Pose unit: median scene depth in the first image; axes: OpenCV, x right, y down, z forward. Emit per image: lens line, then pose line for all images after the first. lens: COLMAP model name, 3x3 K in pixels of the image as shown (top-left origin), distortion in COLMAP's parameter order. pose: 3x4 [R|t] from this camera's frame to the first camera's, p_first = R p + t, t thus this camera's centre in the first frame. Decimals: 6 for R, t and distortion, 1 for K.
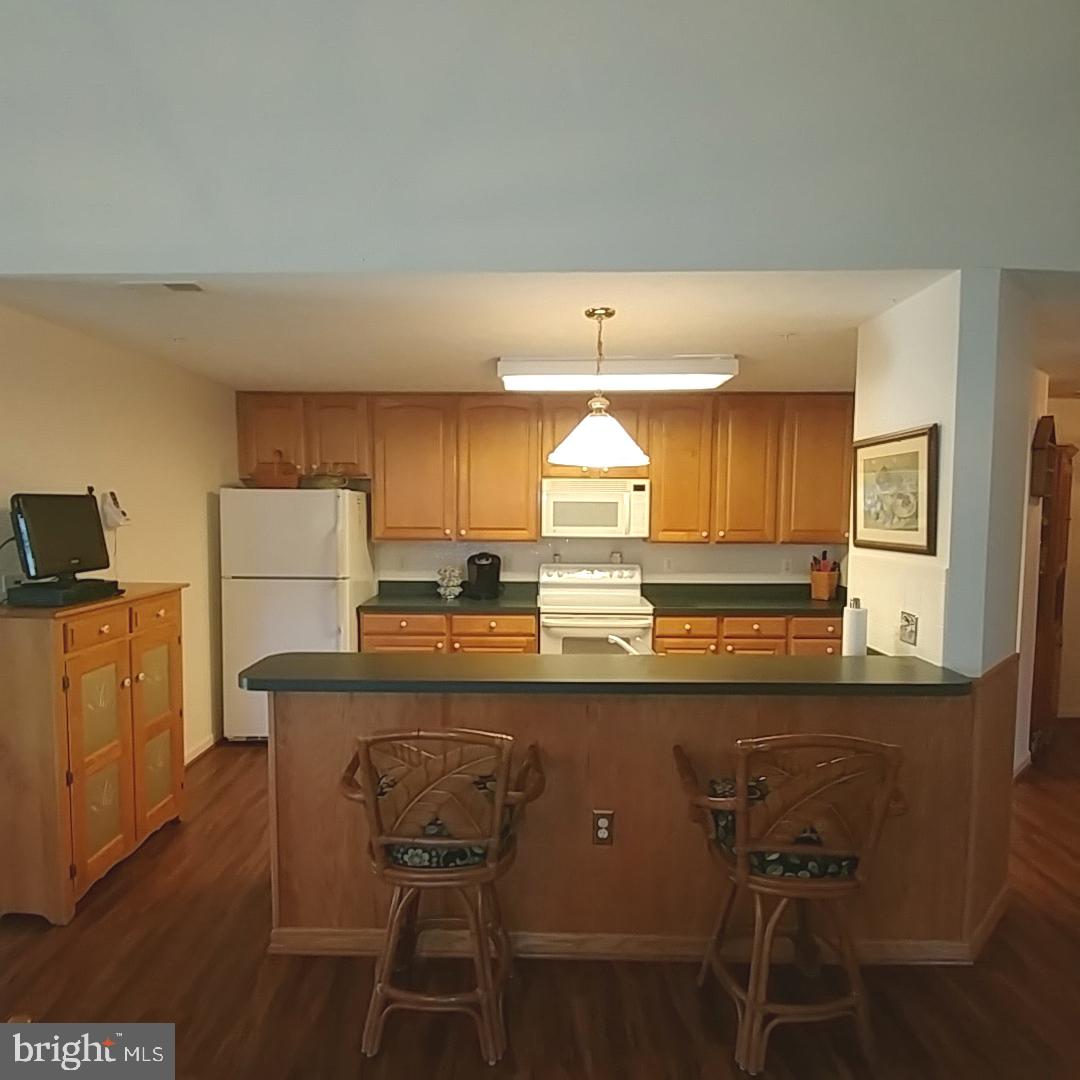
lens RADIAL K [[671.6, 0, 515.2], [0, 671.6, 545.5], [0, 0, 1]] dist [-0.001358, 0.000047]
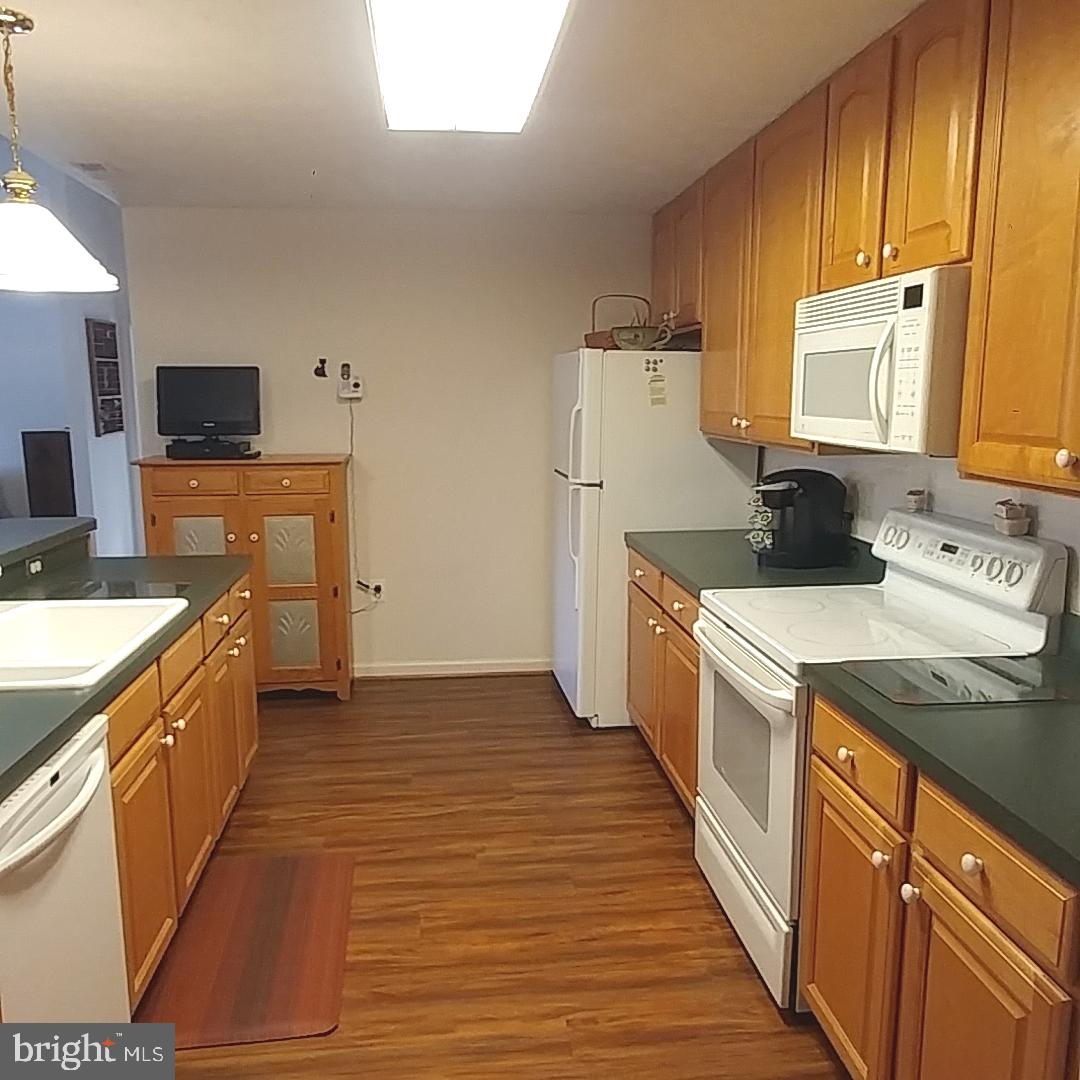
lens RADIAL K [[934.4, 0, 540.0], [0, 934.4, 540.0], [0, 0, 1]] dist [0.009701, -0.001176]
pose [[0.146159, 0.150661, -0.977721, 0.622023], [-0.059229, 0.987895, 0.143374, -0.025832], [0.987486, 0.036954, 0.153313, 0.779993]]
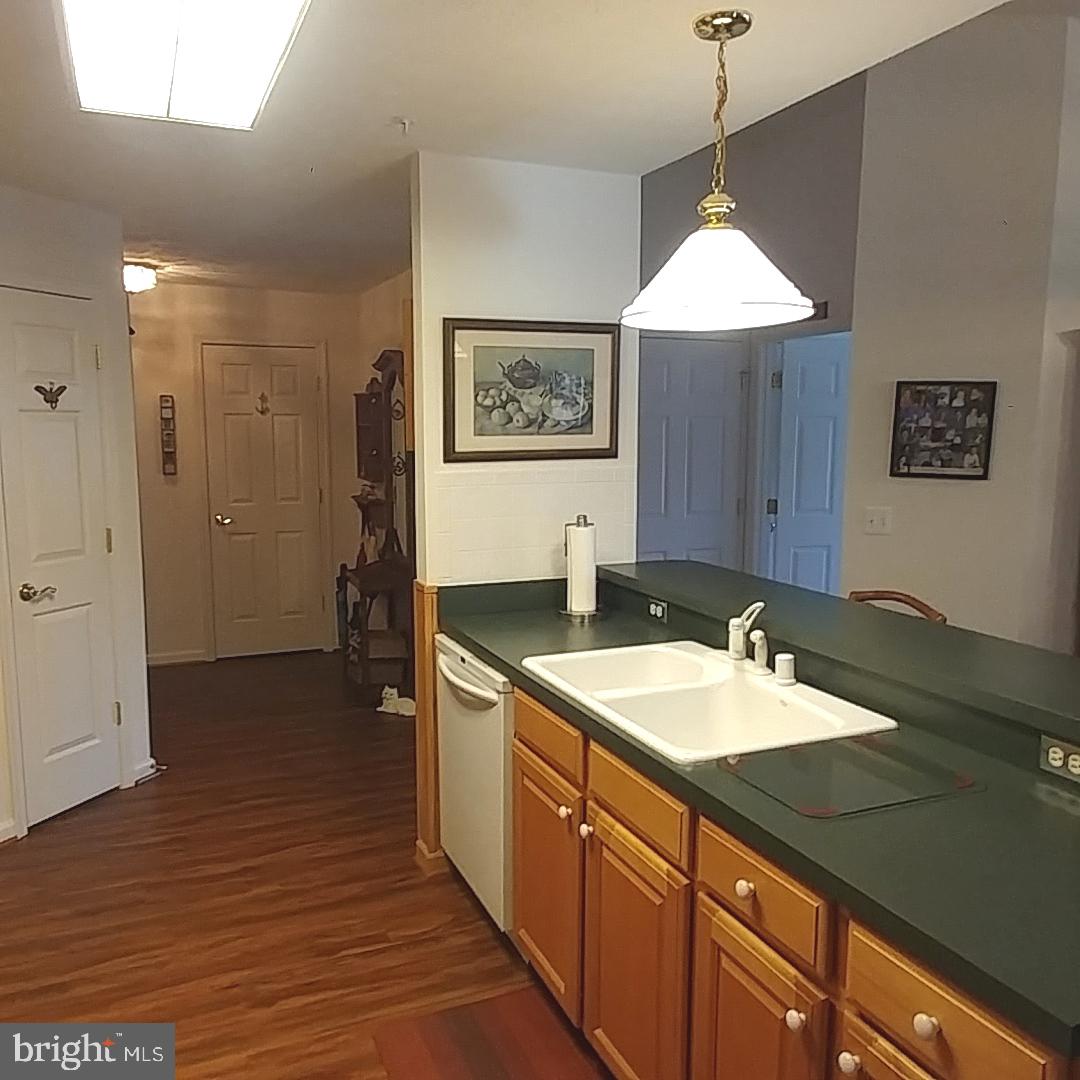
lens RADIAL K [[934.4, 0, 540.0], [0, 934.4, 540.0], [0, 0, 1]] dist [0.009701, -0.001176]
pose [[-0.409649, -0.117284, 0.904672, -0.307574], [0.053839, 0.986864, 0.152318, -0.041430], [-0.910653, 0.111103, -0.397953, 0.844922]]
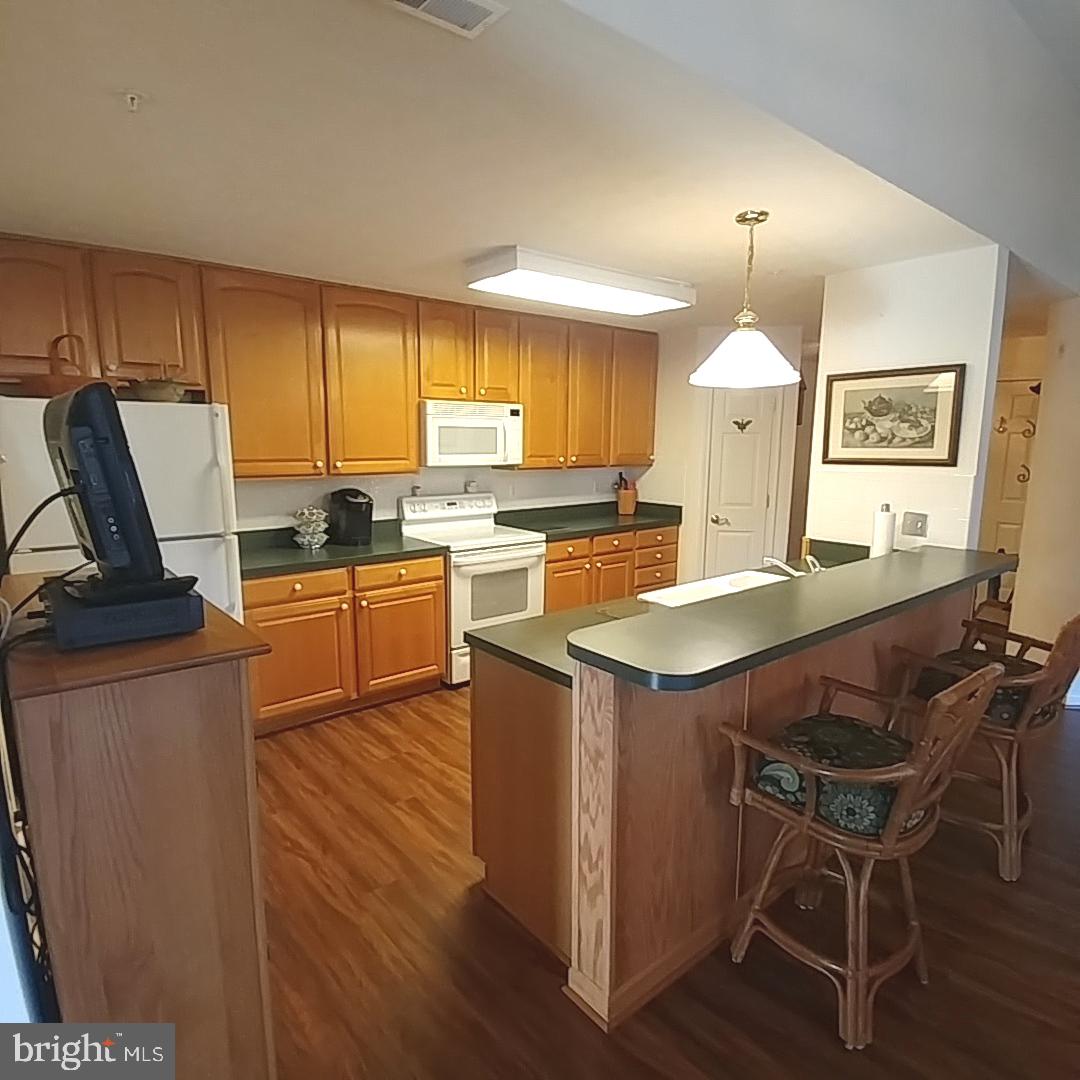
lens RADIAL K [[654.3, 0, 499.5], [0, 654.3, 538.8], [0, 0, 1]] dist [0.004473, 0.000155]
pose [[0.772993, -0.098251, 0.626760, -0.448787], [0.038481, 0.993377, 0.108263, -0.008621], [-0.633246, -0.059568, 0.771655, 0.284684]]
